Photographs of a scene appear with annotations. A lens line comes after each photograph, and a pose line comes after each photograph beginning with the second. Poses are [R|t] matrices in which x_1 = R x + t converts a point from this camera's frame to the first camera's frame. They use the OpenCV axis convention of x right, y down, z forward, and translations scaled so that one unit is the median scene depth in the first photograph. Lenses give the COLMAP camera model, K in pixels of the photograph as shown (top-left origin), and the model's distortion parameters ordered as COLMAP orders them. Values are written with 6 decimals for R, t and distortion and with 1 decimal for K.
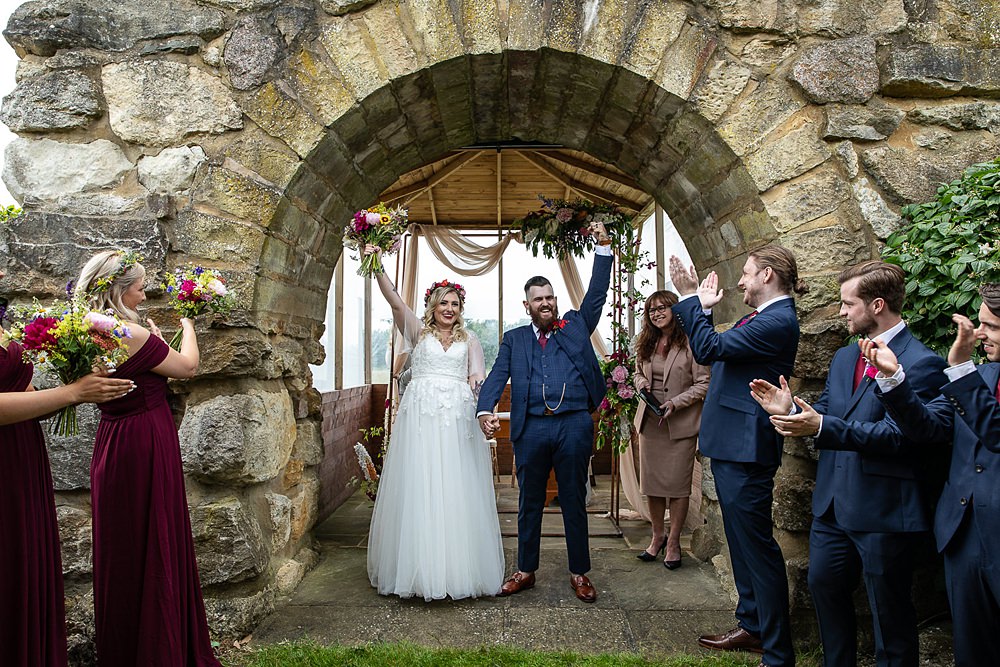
lens RADIAL K [[716.1, 0, 501.7], [0, 716.1, 337.8], [0, 0, 1]] dist [-0.108174, 0.088060]
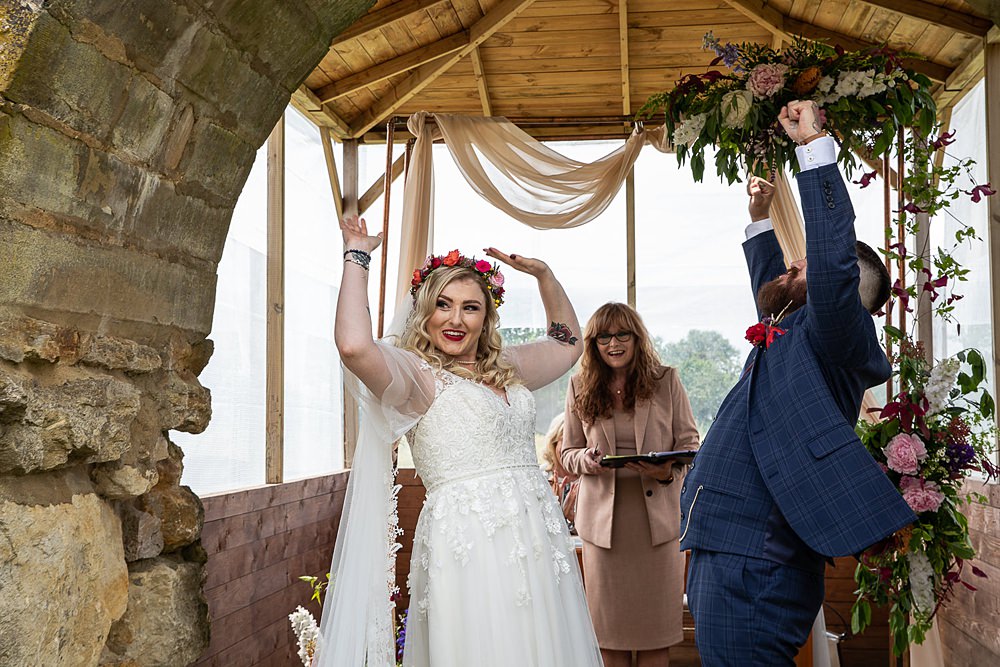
lens RADIAL K [[1359.2, 0, 500.0], [0, 1359.2, 333.5], [0, 0, 1]] dist [0.077493, 0.055150]
pose [[0.993483, -0.009362, -0.113595, 0.031900], [0.006232, 0.999592, -0.027882, 0.002447], [0.113810, 0.026992, 0.993136, 0.260862]]
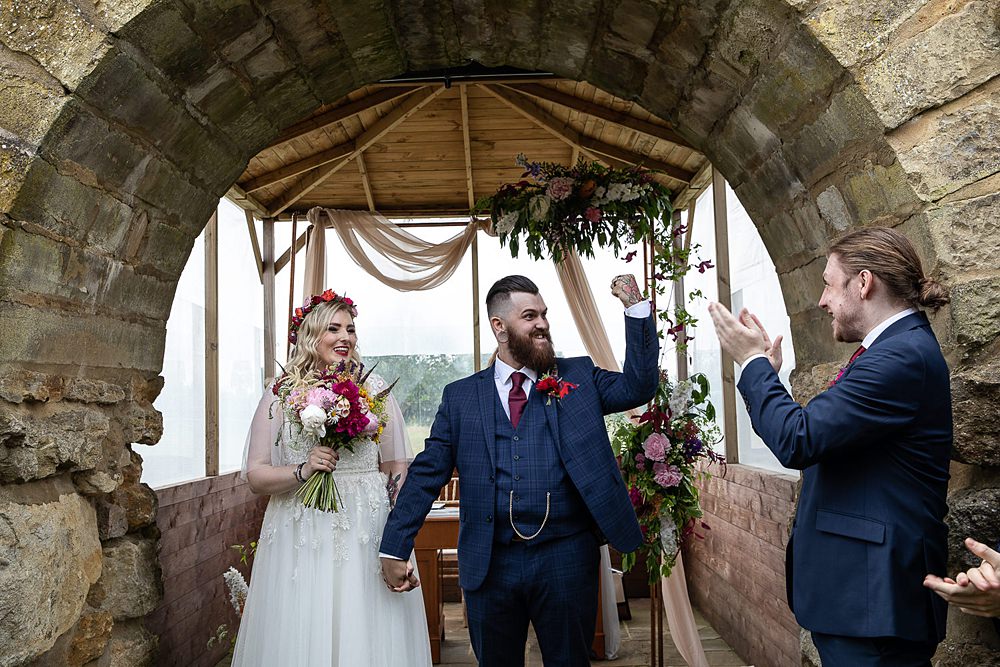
lens RADIAL K [[1026.8, 0, 500.8], [0, 1026.8, 338.7], [0, 0, 1]] dist [-0.006942, 0.109926]
pose [[0.999733, -0.021782, -0.007687, 0.062574], [0.021499, 0.999149, -0.035194, -0.019584], [0.008447, 0.035019, 0.999351, 0.185055]]
